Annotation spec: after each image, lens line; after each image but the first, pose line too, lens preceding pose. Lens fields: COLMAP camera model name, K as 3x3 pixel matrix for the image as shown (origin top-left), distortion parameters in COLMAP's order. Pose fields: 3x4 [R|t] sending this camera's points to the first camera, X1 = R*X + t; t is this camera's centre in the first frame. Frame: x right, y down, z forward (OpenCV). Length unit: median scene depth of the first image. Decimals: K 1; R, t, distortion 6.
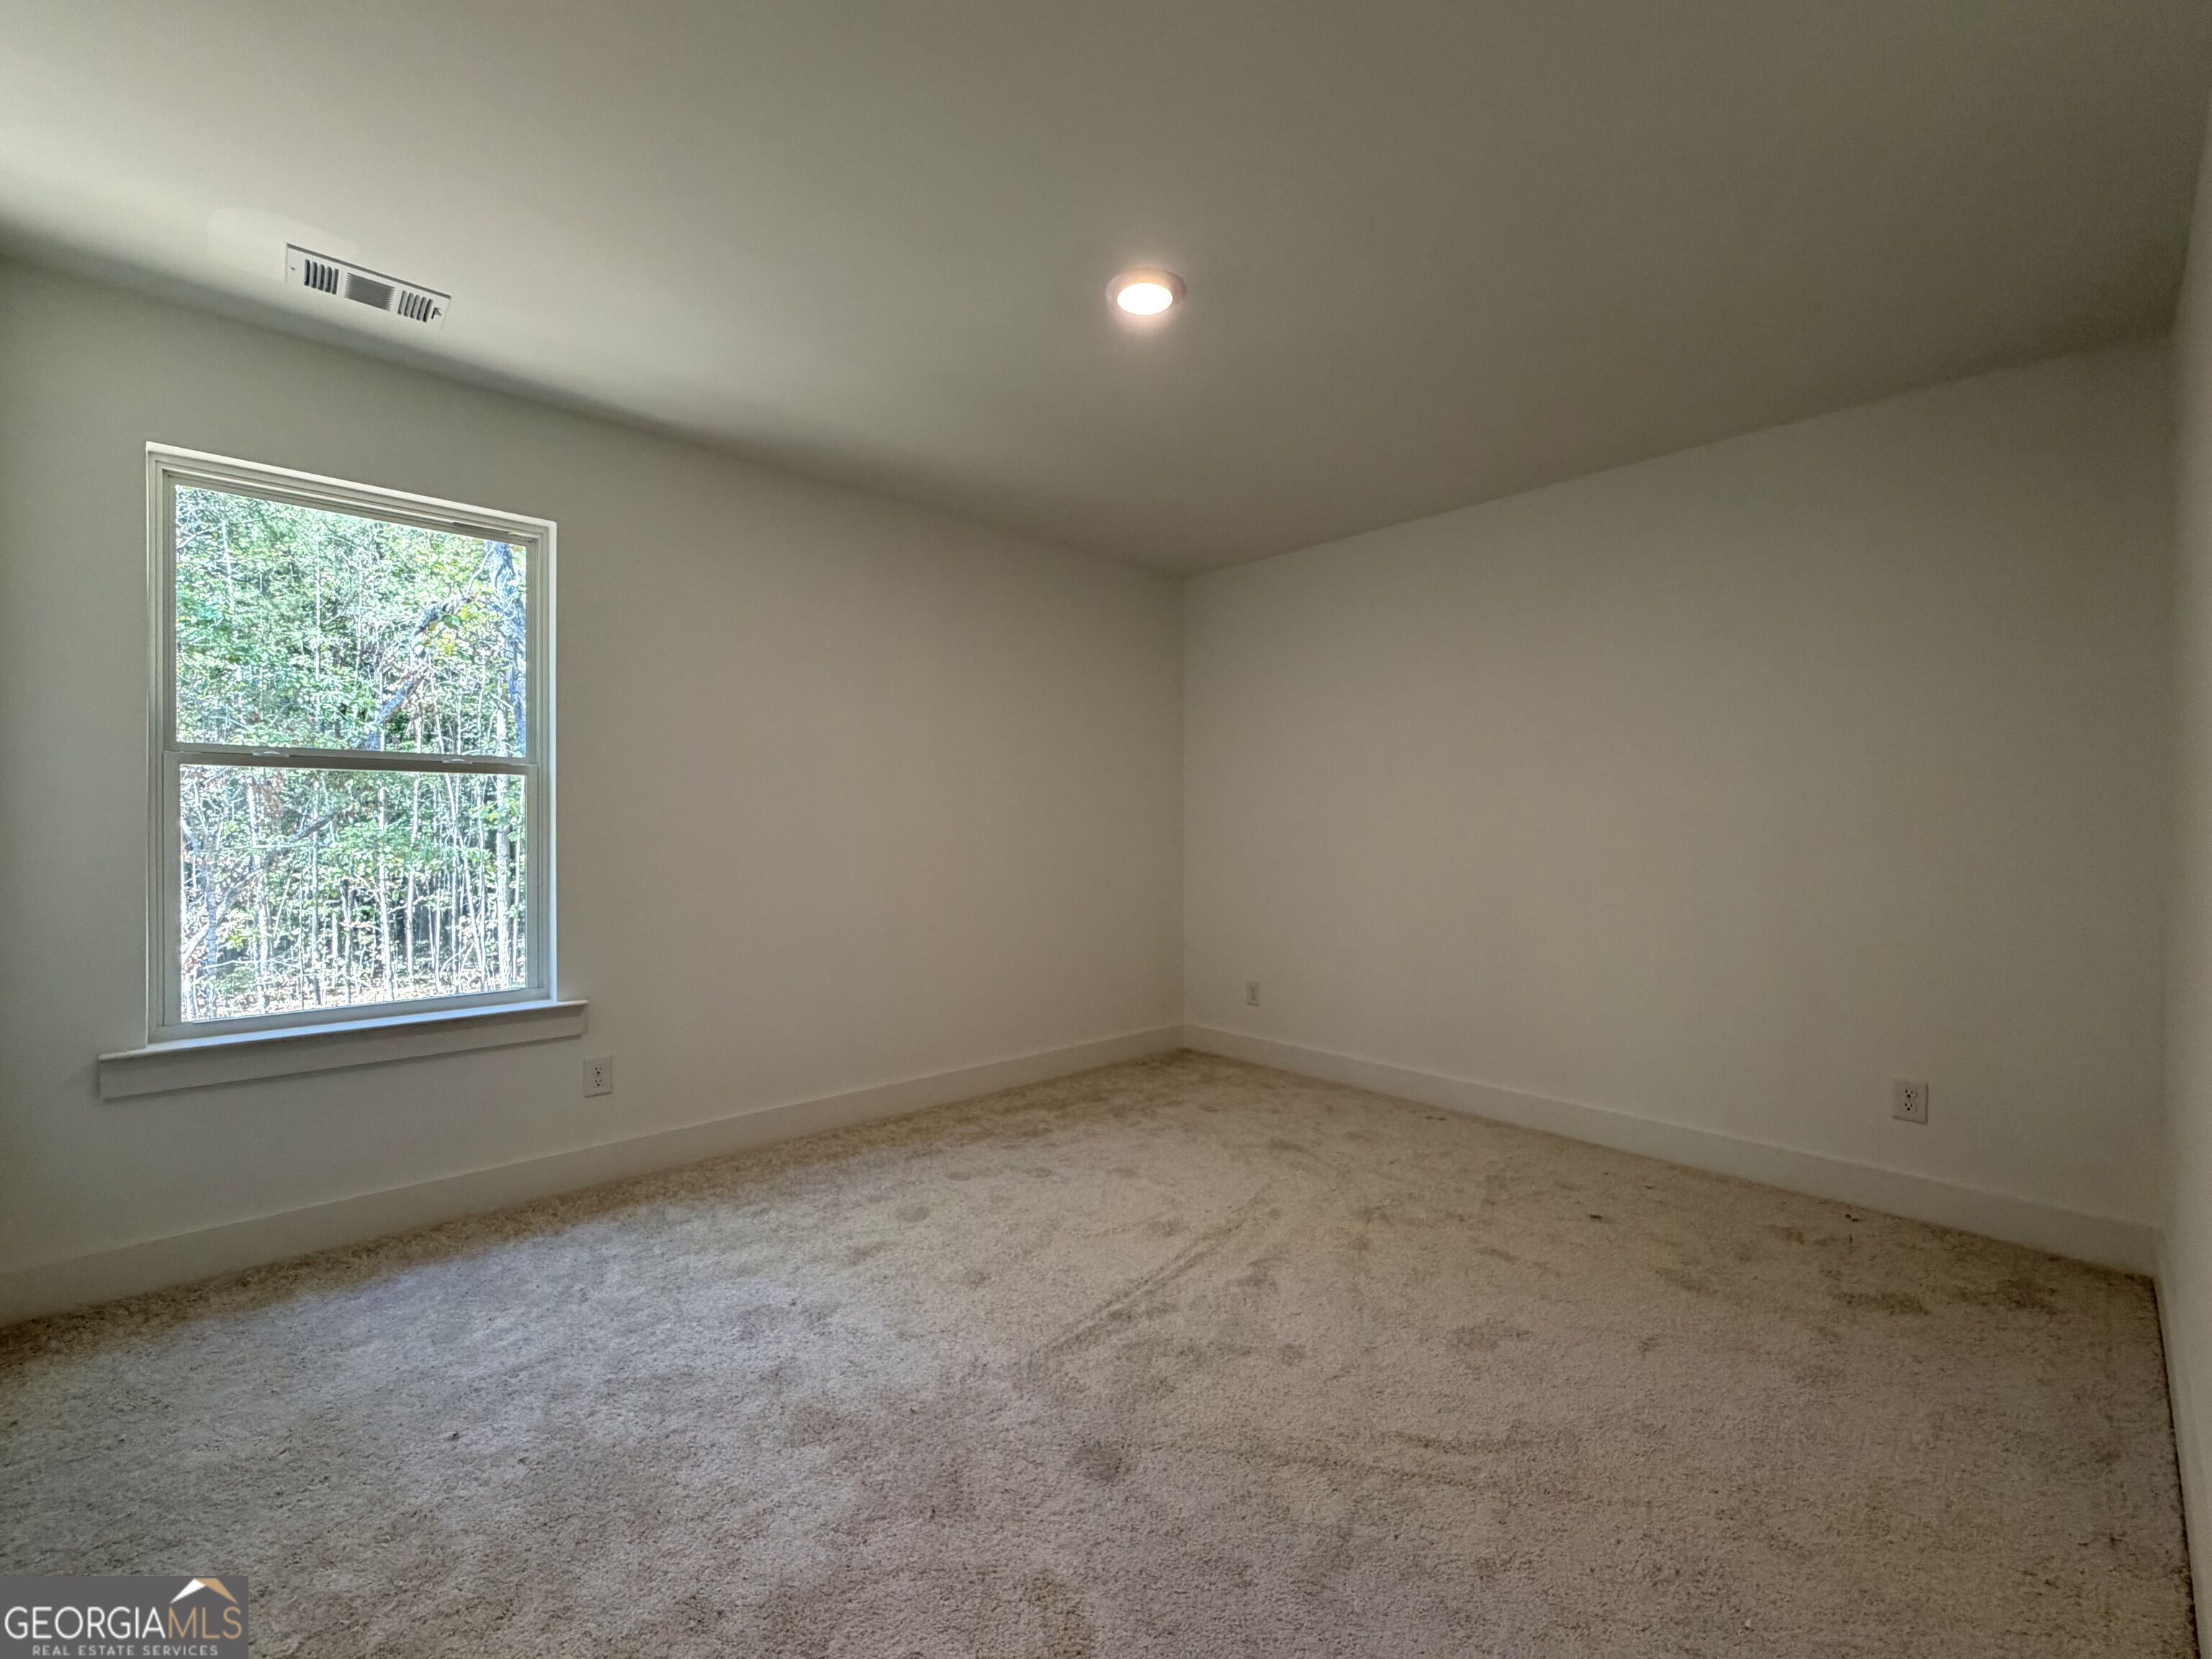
lens RADIAL K [[929.1, 0, 1117.5], [0, 929.1, 825.5], [0, 0, 1]] dist [-0.000099, -0.000108]
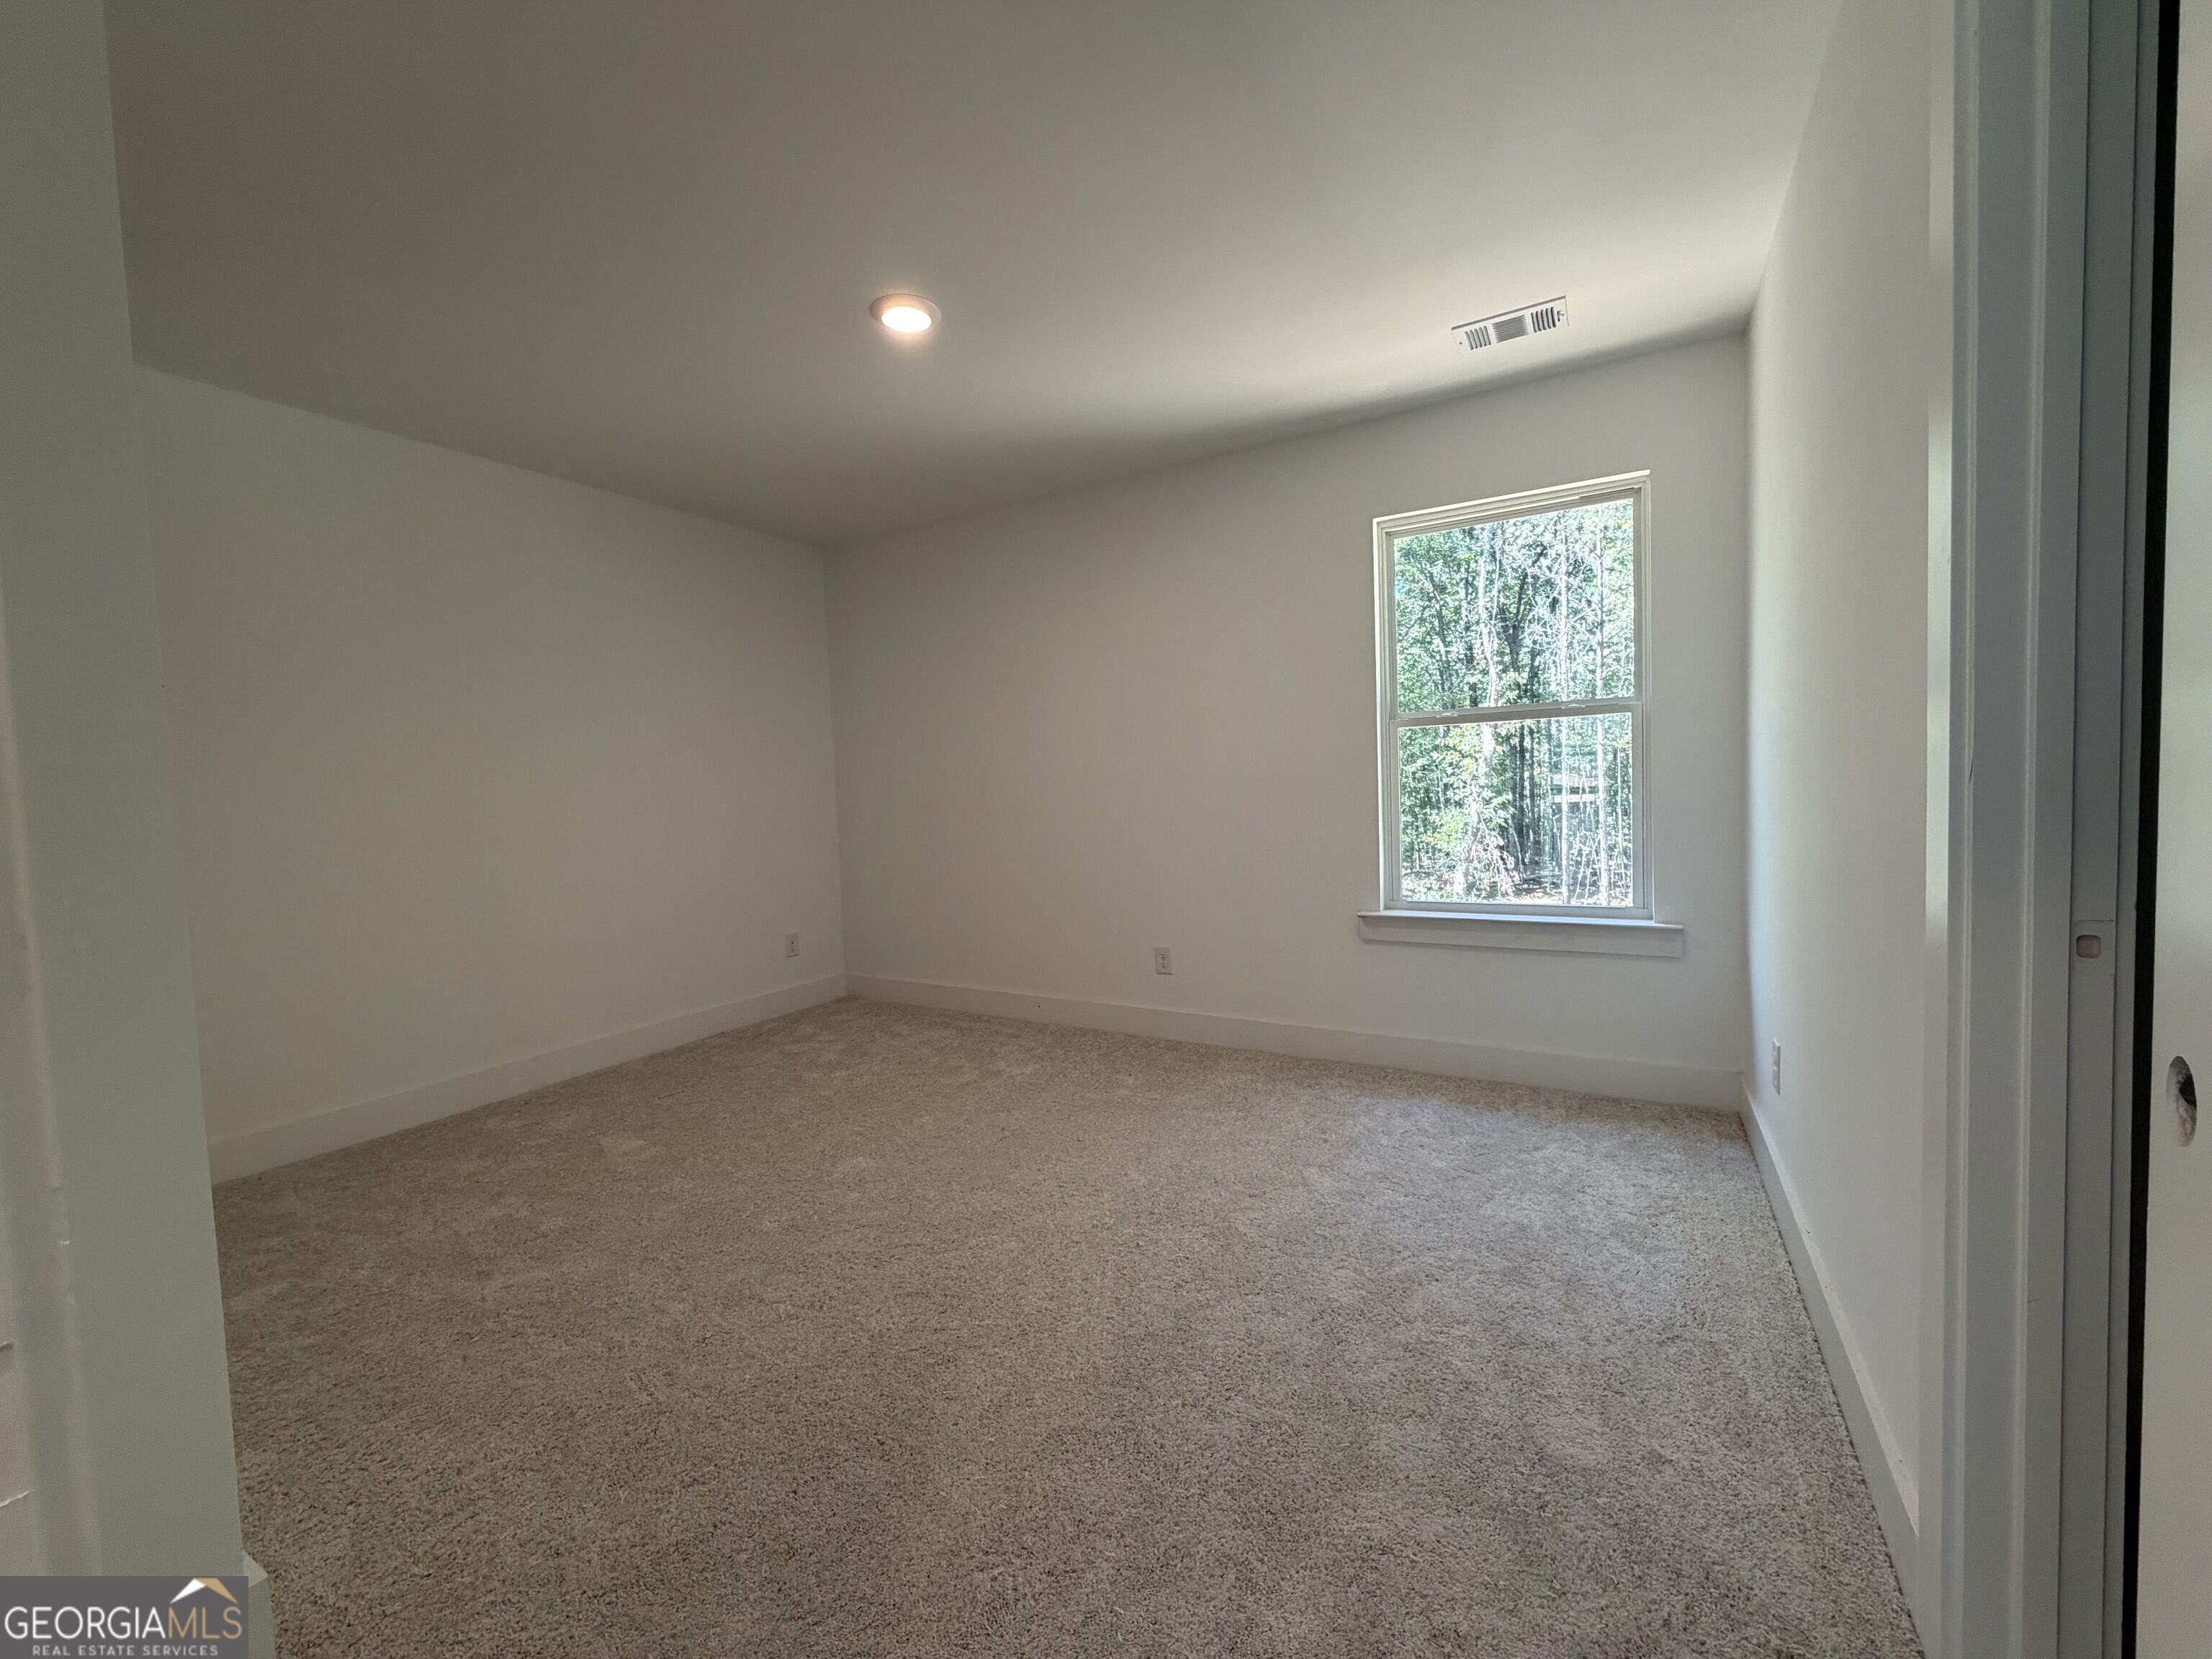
lens RADIAL K [[879.7, 0, 1121.6], [0, 879.7, 830.8], [0, 0, 1]] dist [0.001707, 0.000263]
pose [[0.265393, 0.043614, -0.963153, 0.294144], [0.042899, 0.997453, 0.056987, 0.000286], [0.963185, -0.056442, 0.262846, 0.224555]]
